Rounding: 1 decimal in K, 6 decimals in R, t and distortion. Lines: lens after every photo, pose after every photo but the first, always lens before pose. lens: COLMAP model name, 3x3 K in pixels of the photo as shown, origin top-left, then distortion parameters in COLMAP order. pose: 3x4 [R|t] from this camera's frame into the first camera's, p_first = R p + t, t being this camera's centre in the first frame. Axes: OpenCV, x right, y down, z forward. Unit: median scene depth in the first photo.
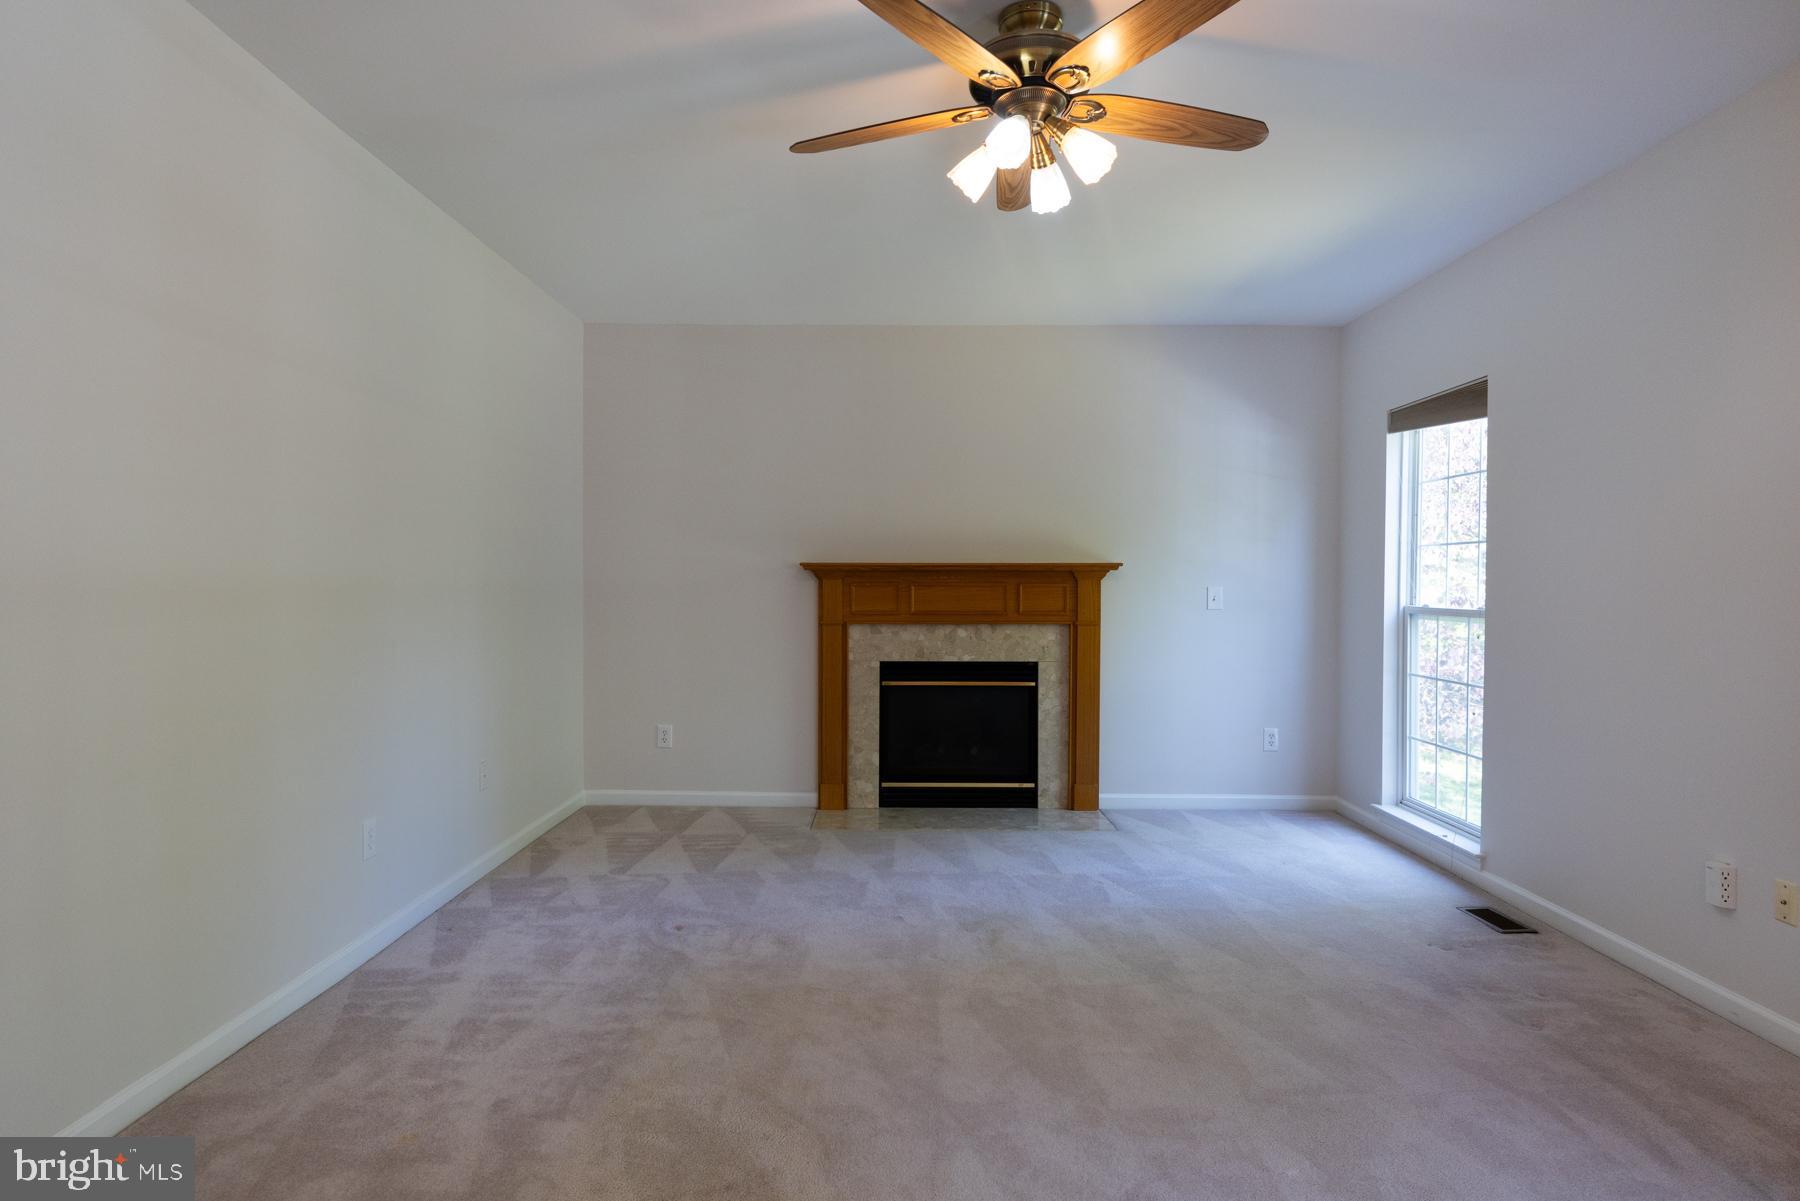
lens RADIAL K [[991.7, 0, 891.7], [0, 991.7, 588.2], [0, 0, 1]] dist [0.002088, -0.002261]
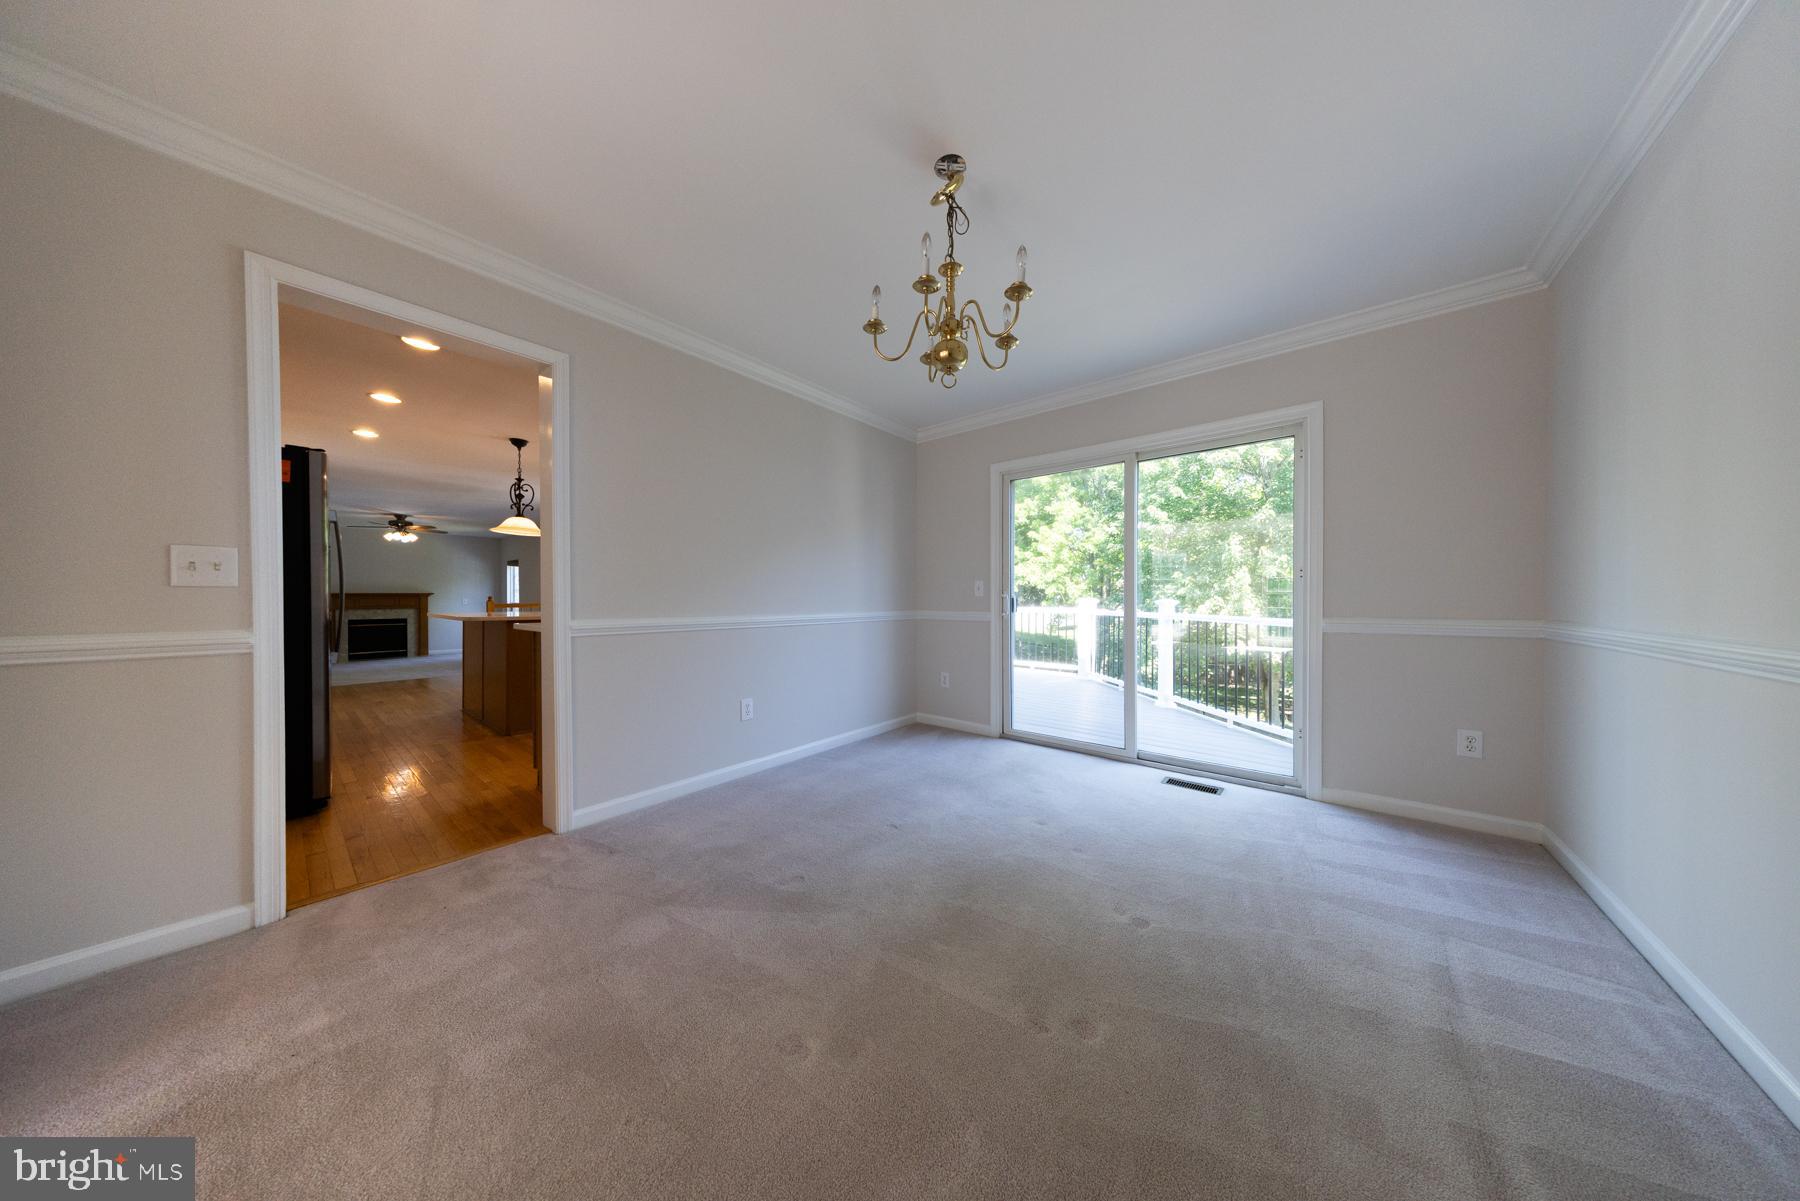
lens RADIAL K [[516.1, 0, 898.6], [0, 516.1, 602.0], [0, 0, 1]] dist [0.012577, -0.004335]
pose [[0.614021, -0.013278, 0.789178, -0.279273], [0.006585, 0.999910, 0.011700, -0.000815], [-0.789263, -0.001987, 0.614053, -1.780457]]
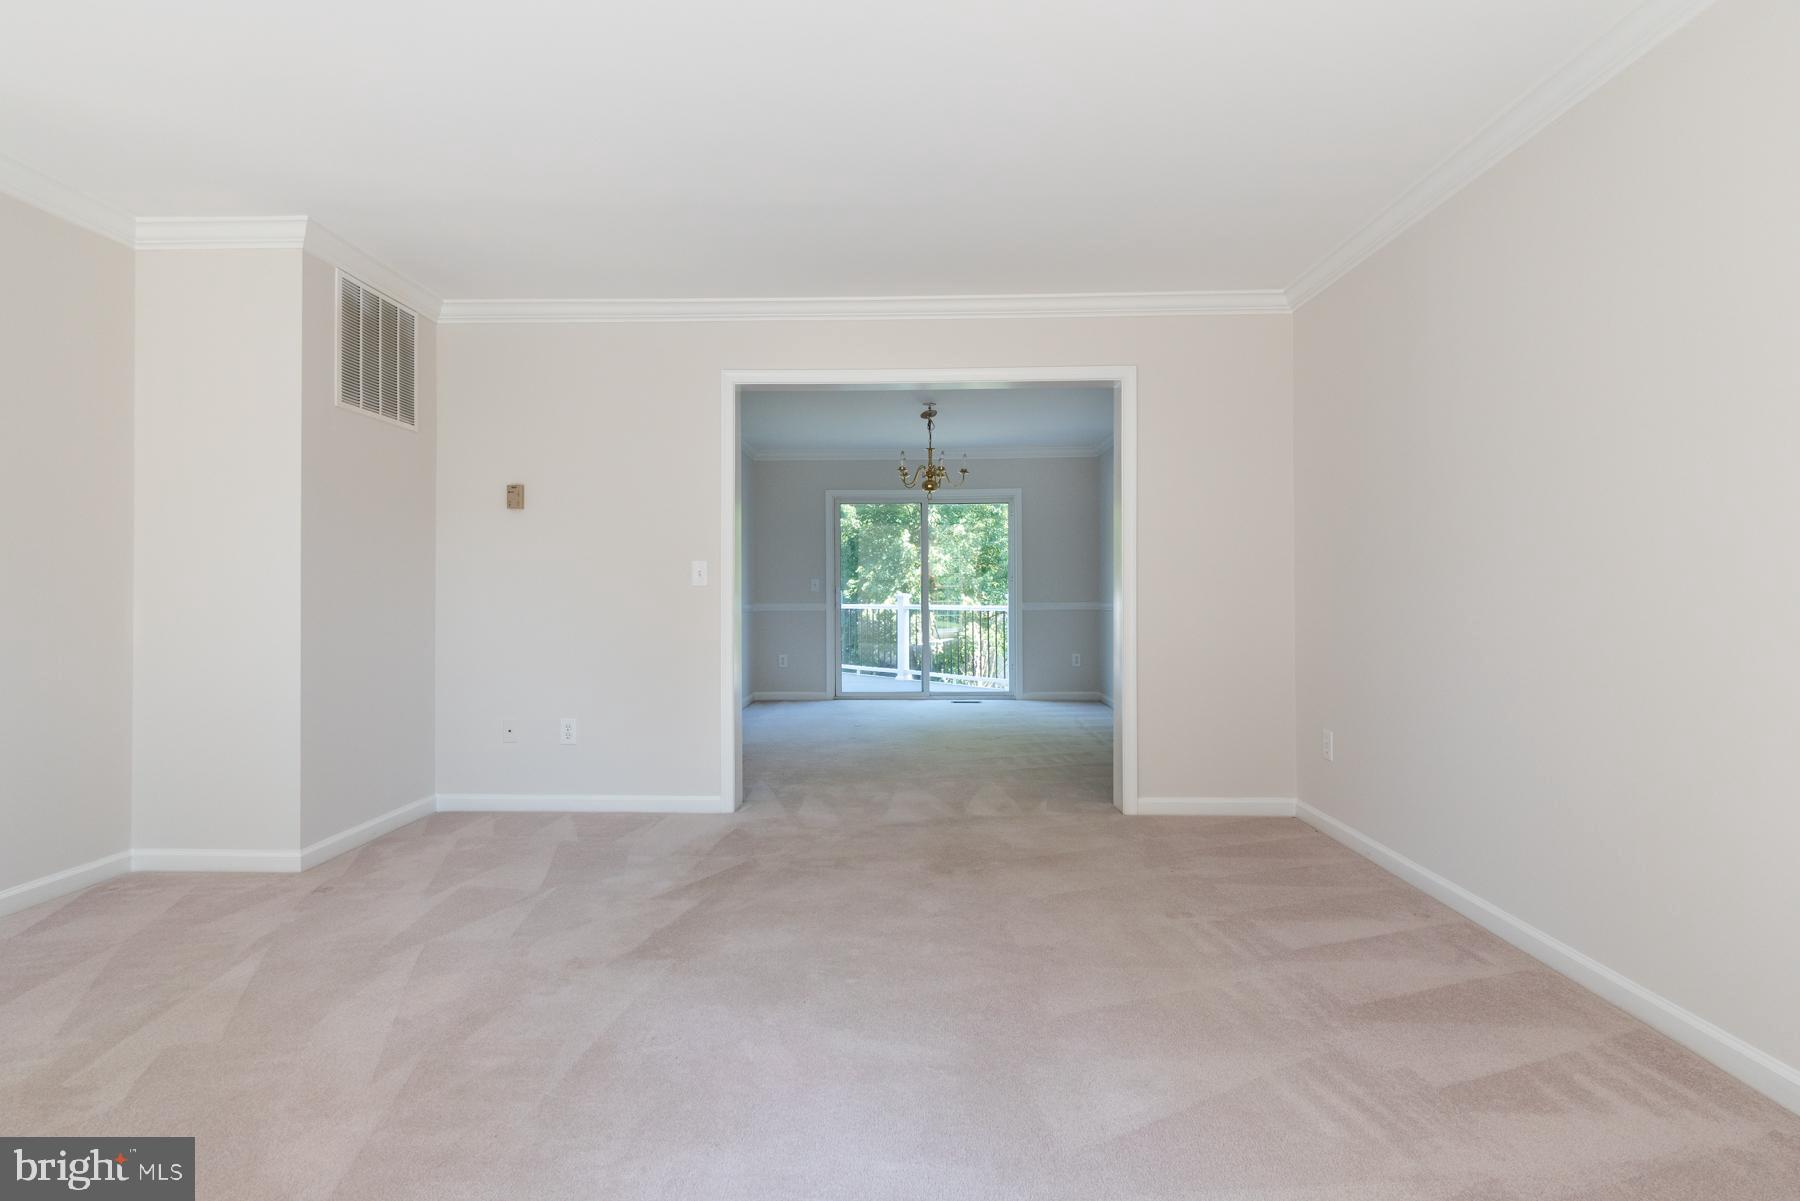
lens RADIAL K [[851.3, 0, 899.4], [0, 851.3, 582.0], [0, 0, 1]] dist [0.022042, -0.013381]
pose [[-0.003956, 0.006084, 0.999974, -1.206938], [0.004640, 0.999971, -0.006066, -0.006933], [-0.999981, 0.004616, -0.003984, -1.559603]]
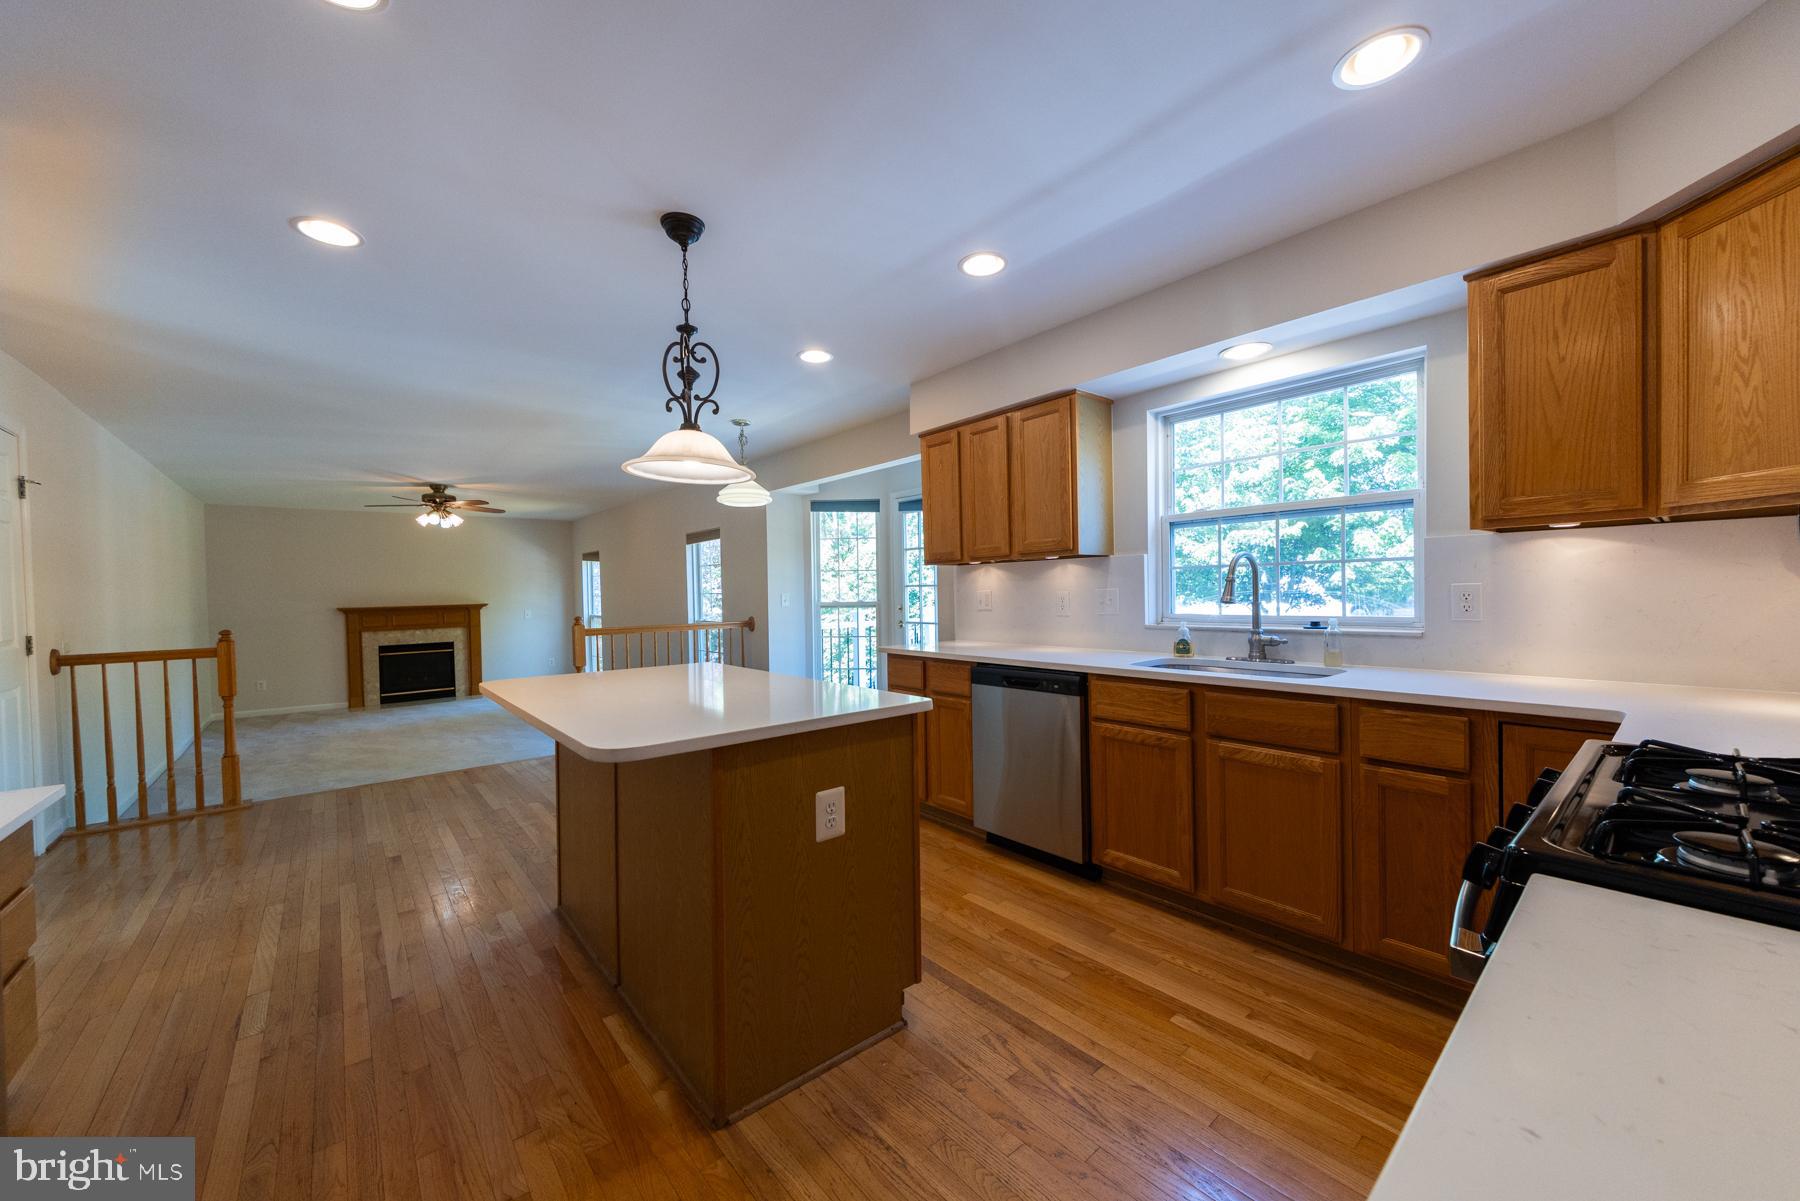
lens RADIAL K [[672.7, 0, 895.8], [0, 672.7, 602.9], [0, 0, 1]] dist [0.015278, -0.005964]
pose [[0.747232, -0.032963, 0.663745, -0.167585], [0.026292, 0.999454, 0.020036, -0.034999], [-0.664043, 0.002480, 0.747690, -1.144795]]
